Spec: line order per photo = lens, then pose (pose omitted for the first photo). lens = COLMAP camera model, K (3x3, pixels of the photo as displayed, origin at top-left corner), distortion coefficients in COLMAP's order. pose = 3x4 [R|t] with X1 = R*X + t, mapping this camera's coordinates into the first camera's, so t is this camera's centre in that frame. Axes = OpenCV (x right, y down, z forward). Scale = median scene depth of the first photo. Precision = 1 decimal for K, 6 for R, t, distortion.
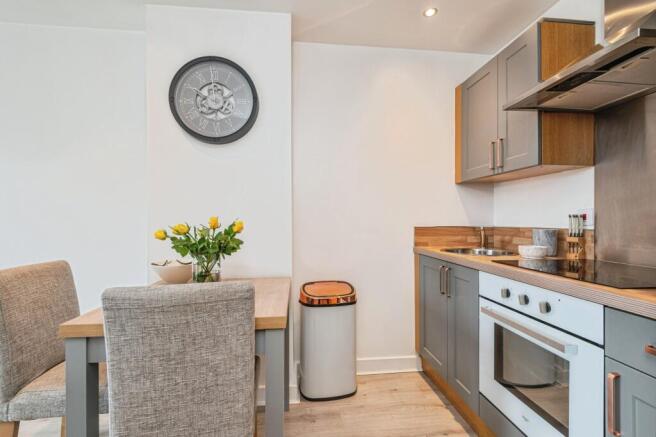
lens RADIAL K [[299.3, 0, 328.0], [0, 299.3, 218.5], [0, 0, 1]] dist [0.002219, 0.000042]
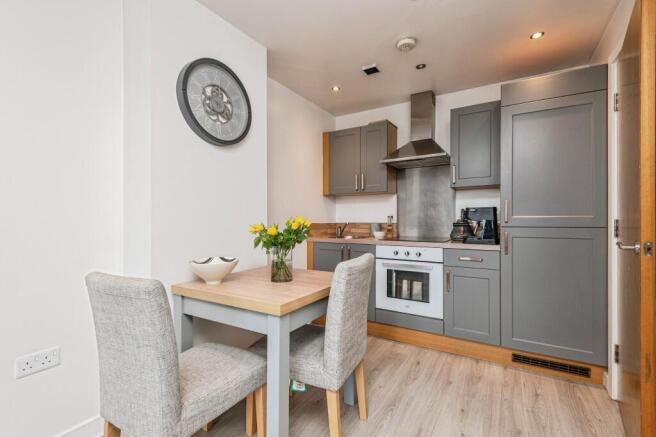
lens RADIAL K [[292.2, 0, 328.0], [0, 292.2, 218.5], [0, 0, 1]] dist [0.000403, 0.000125]
pose [[0.606634, -0.004245, 0.794970, -0.973989], [0.002412, 0.999991, 0.003499, -0.002151], [-0.794978, -0.000205, 0.606639, 0.094715]]
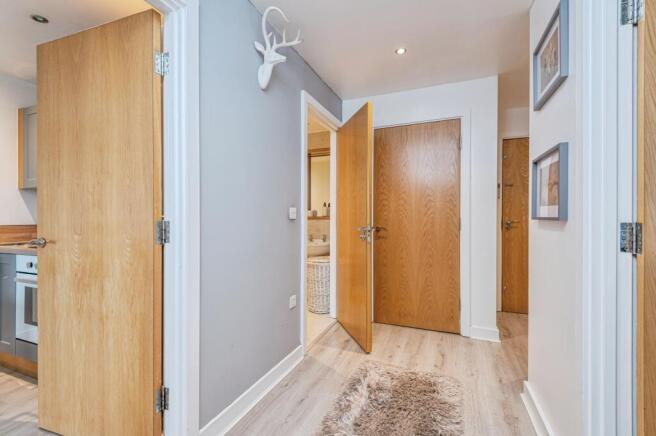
lens RADIAL K [[292.2, 0, 328.0], [0, 292.2, 218.0], [0, 0, 1]] dist [0.000403, 0.000125]
pose [[0.472395, 0.002638, 0.881383, -0.023598], [0.000526, 0.999994, -0.003275, 0.004498], [-0.881387, 0.002011, 0.472391, -0.830763]]
